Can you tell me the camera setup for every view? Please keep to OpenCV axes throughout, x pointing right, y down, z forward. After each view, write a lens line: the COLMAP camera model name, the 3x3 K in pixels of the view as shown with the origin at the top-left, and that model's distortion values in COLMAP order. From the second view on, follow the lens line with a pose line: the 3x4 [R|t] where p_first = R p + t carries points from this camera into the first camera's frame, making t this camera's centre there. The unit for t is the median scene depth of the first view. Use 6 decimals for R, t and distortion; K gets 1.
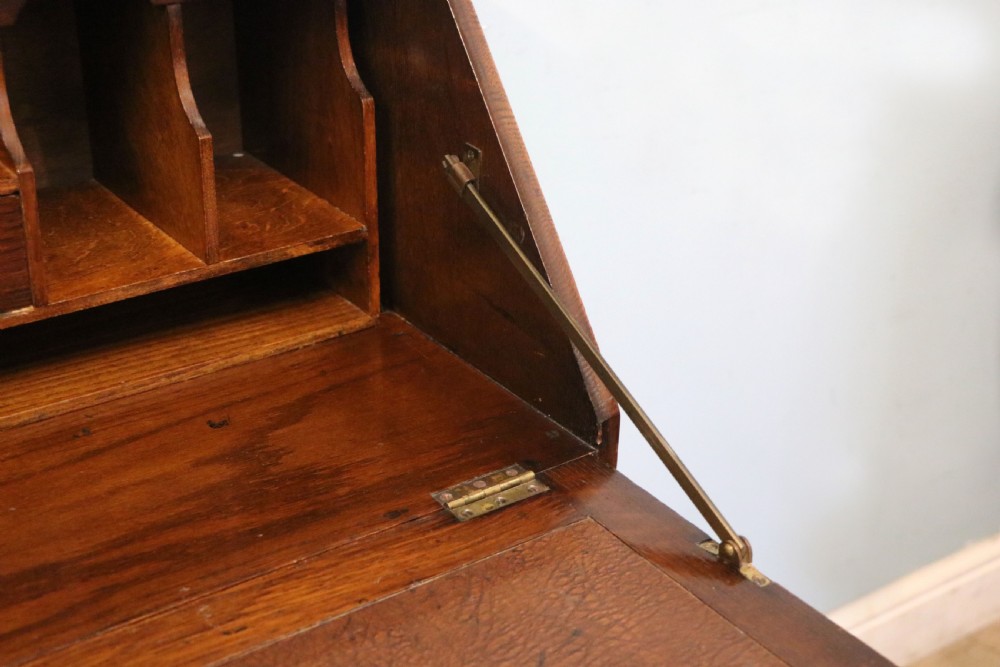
lens RADIAL K [[1503.8, 0, 510.4], [0, 1503.8, 353.6], [0, 0, 1]] dist [0.045948, 0.000000]
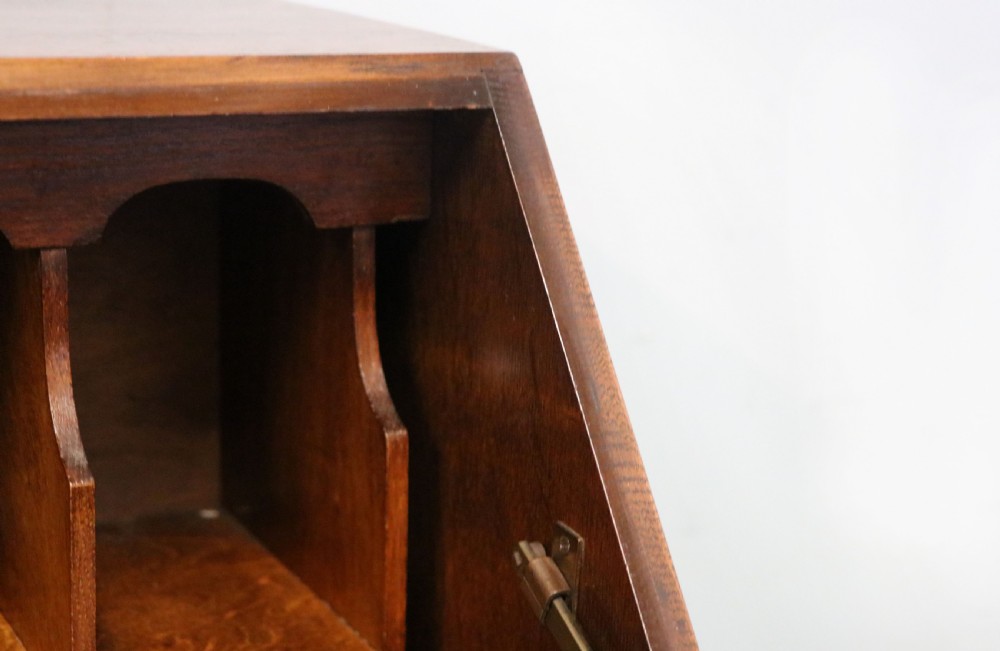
lens RADIAL K [[1870.5, 0, 502.0], [0, 1870.5, 330.0], [0, 0, 1]] dist [0.090296, 0.000000]
pose [[0.989983, 0.048844, -0.132465, 0.037035], [-0.077314, 0.972618, -0.219173, -0.059339], [0.118133, 0.227219, 0.966652, 0.339958]]
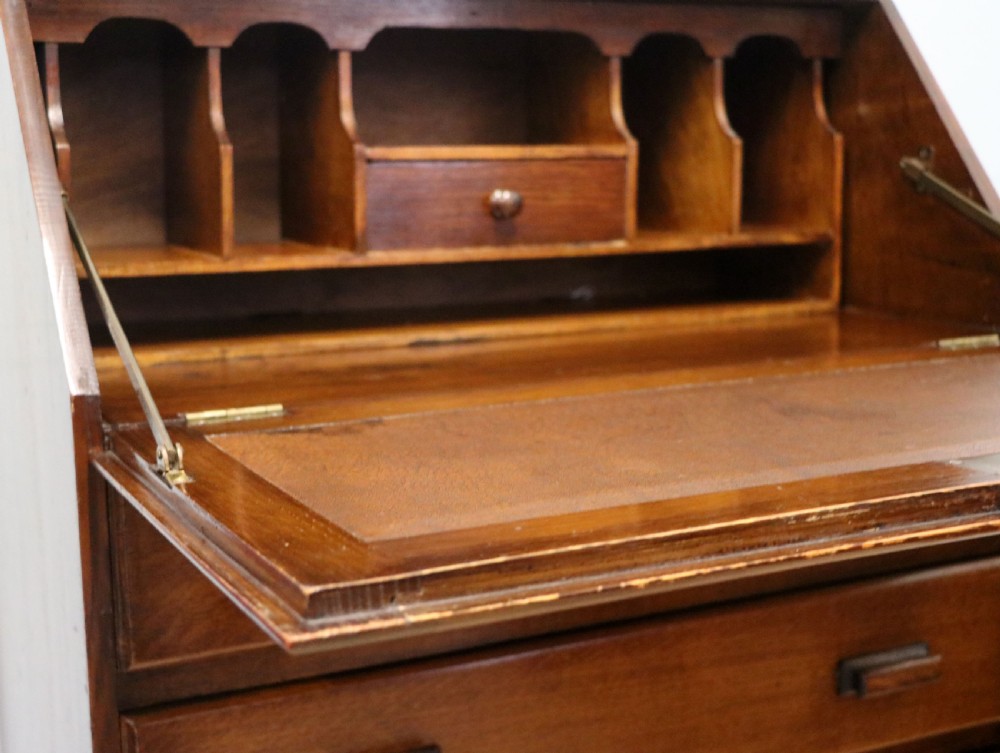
lens RADIAL K [[1396.6, 0, 435.6], [0, 1396.6, 398.3], [0, 0, 1]] dist [0.003181, 0.000000]
pose [[0.981271, -0.005462, -0.192555, -0.228737], [-0.051032, 0.956511, -0.287197, 0.497238], [0.185749, 0.291645, 0.938318, -0.253697]]
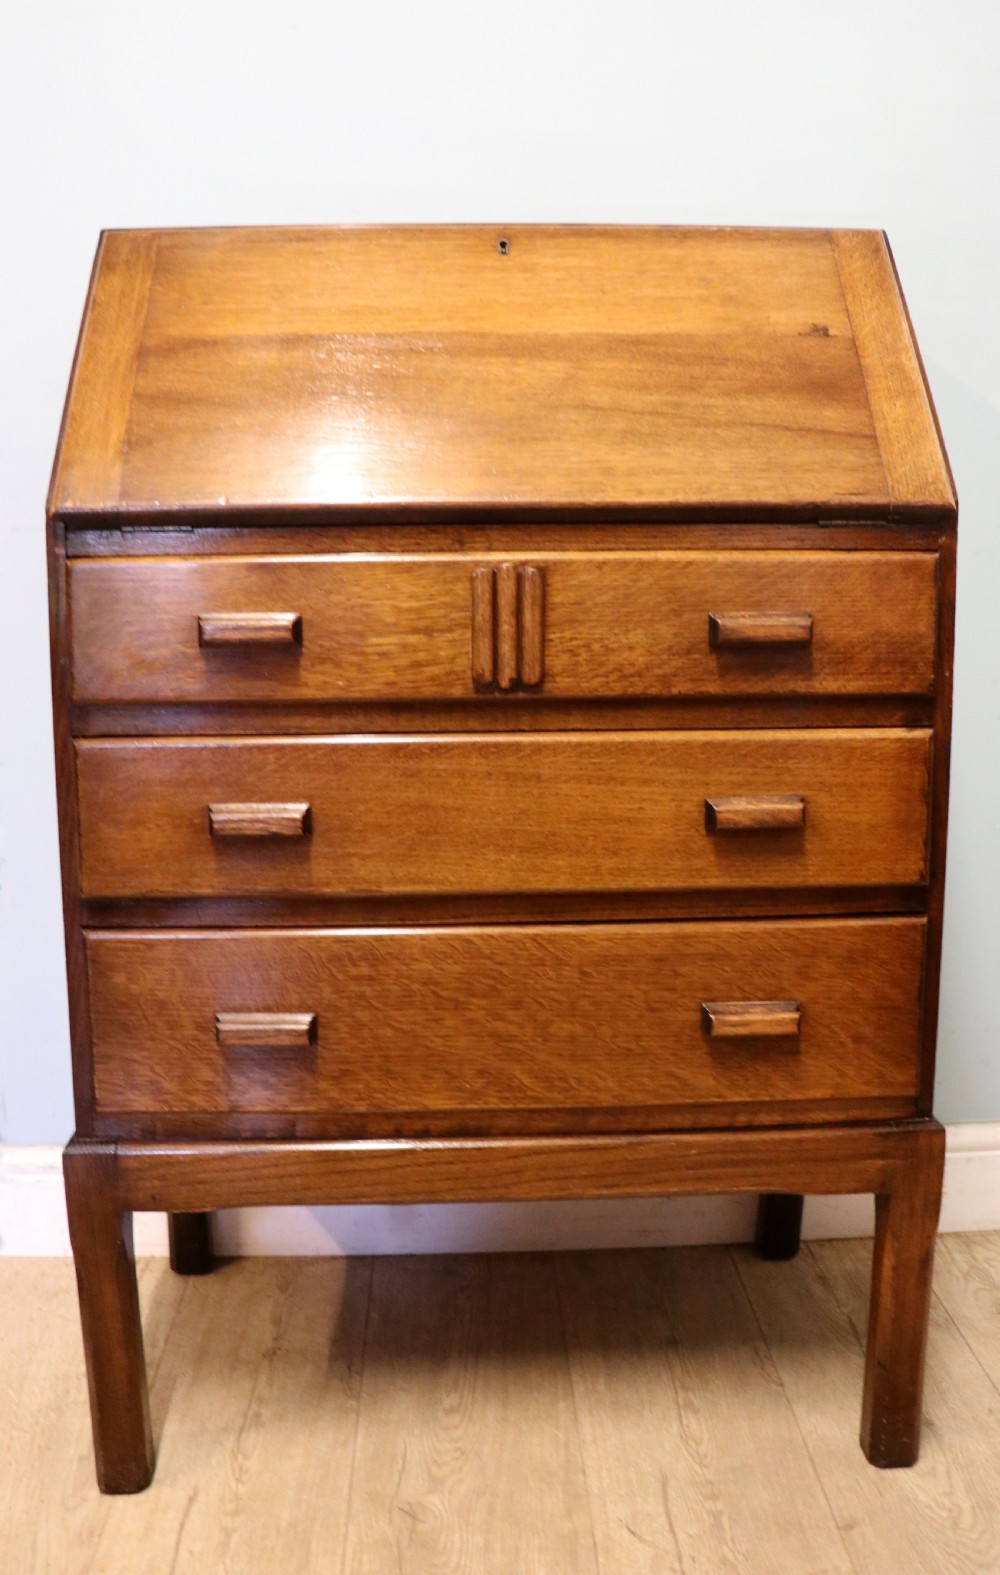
lens RADIAL K [[1418.4, 0, 489.7], [0, 1418.4, 714.7], [0, 0, 1]] dist [-0.163079, 0.115356]
pose [[0.828903, 0.039367, -0.558006, 0.447712], [-0.230279, 0.933092, -0.276245, 0.695551], [0.509796, 0.357478, 0.782508, -0.201757]]
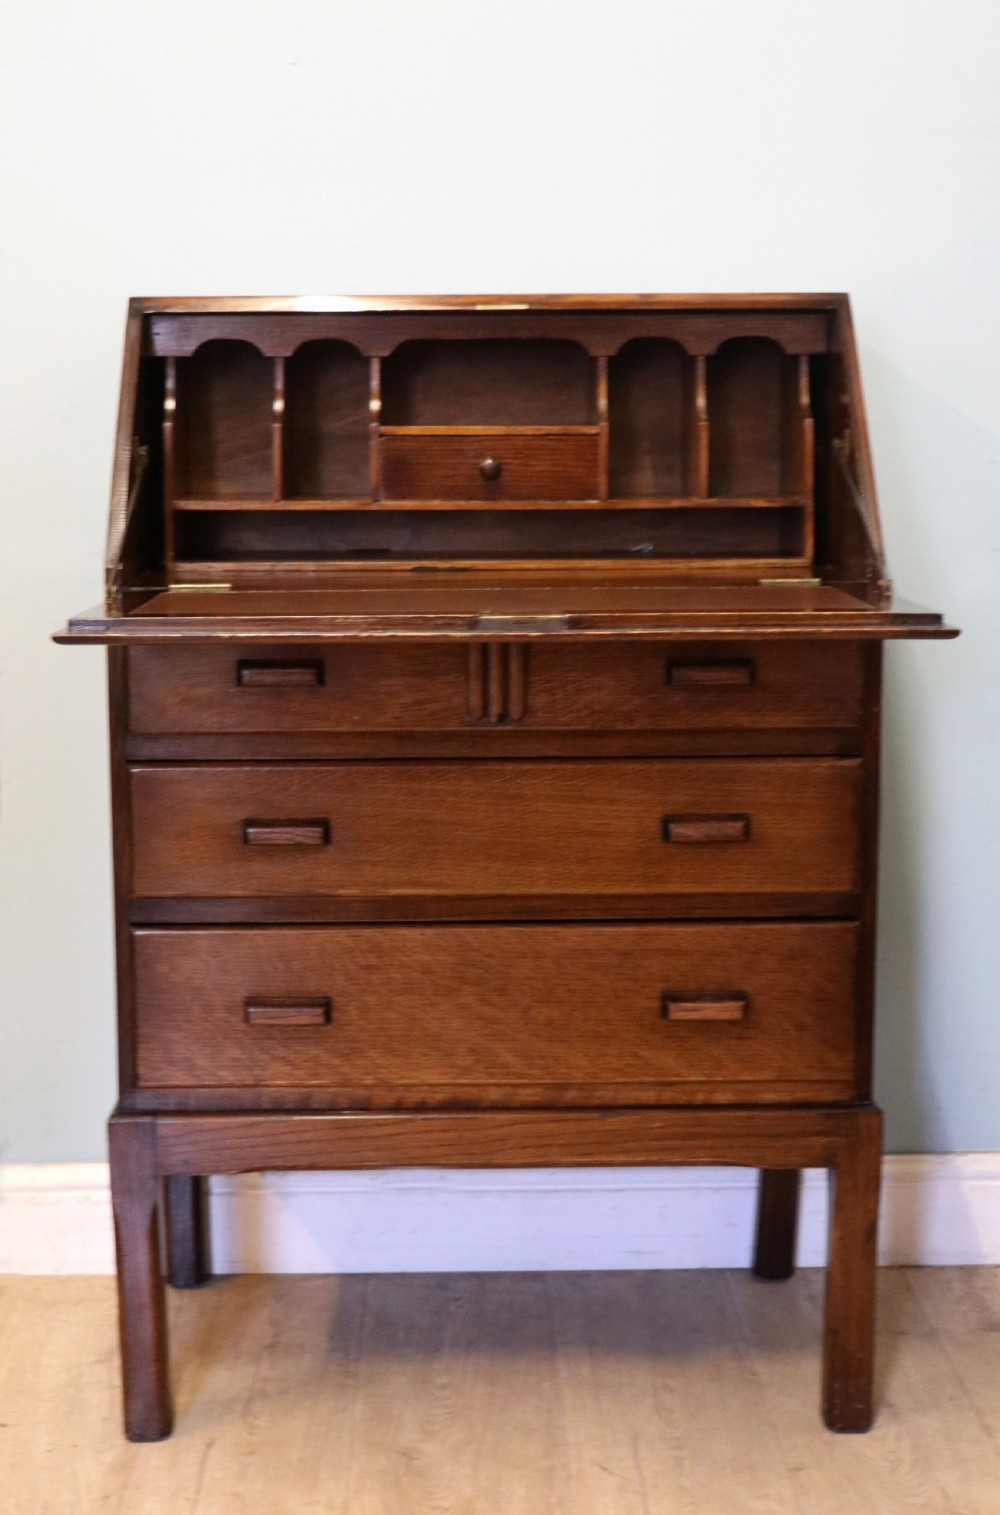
lens RADIAL K [[2202.3, 0, 443.1], [0, 2202.3, 712.8], [0, 0, 1]] dist [-0.031736, 0.000000]
pose [[0.813012, 0.048282, -0.580242, 1.089006], [-0.241872, 0.934507, -0.261141, 0.944240], [0.529632, 0.352655, 0.771443, -1.080467]]
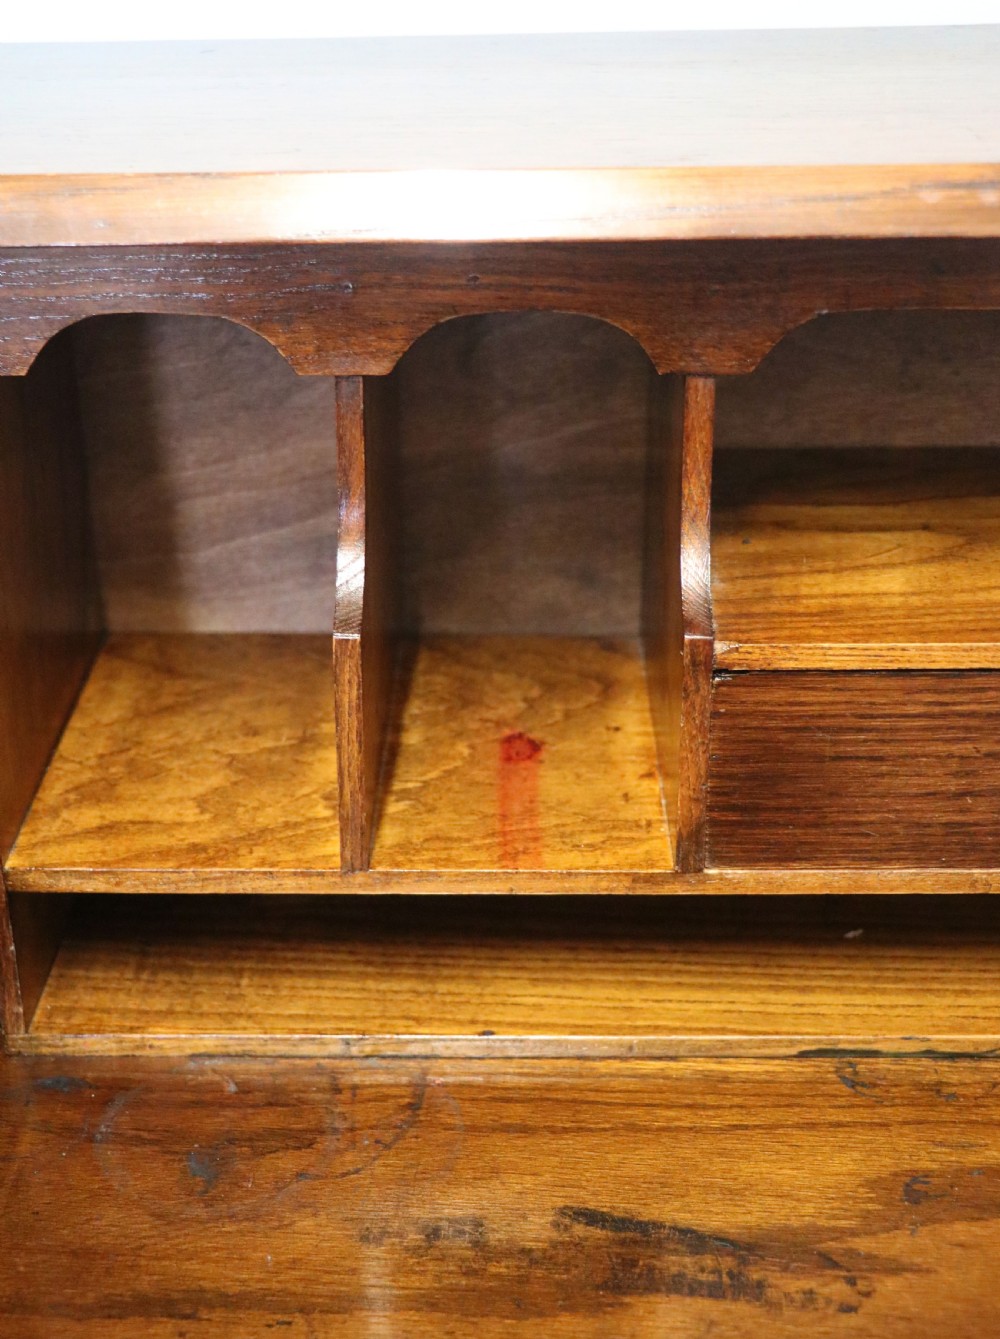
lens RADIAL K [[1953.6, 0, 490.0], [0, 1953.6, 703.7], [0, 0, 1]] dist [-0.001821, 0.000000]
pose [[0.801311, 0.234323, -0.550448, -0.211982], [-0.242213, 0.968388, 0.059639, -0.044805], [0.547022, 0.085537, 0.832737, 0.206654]]
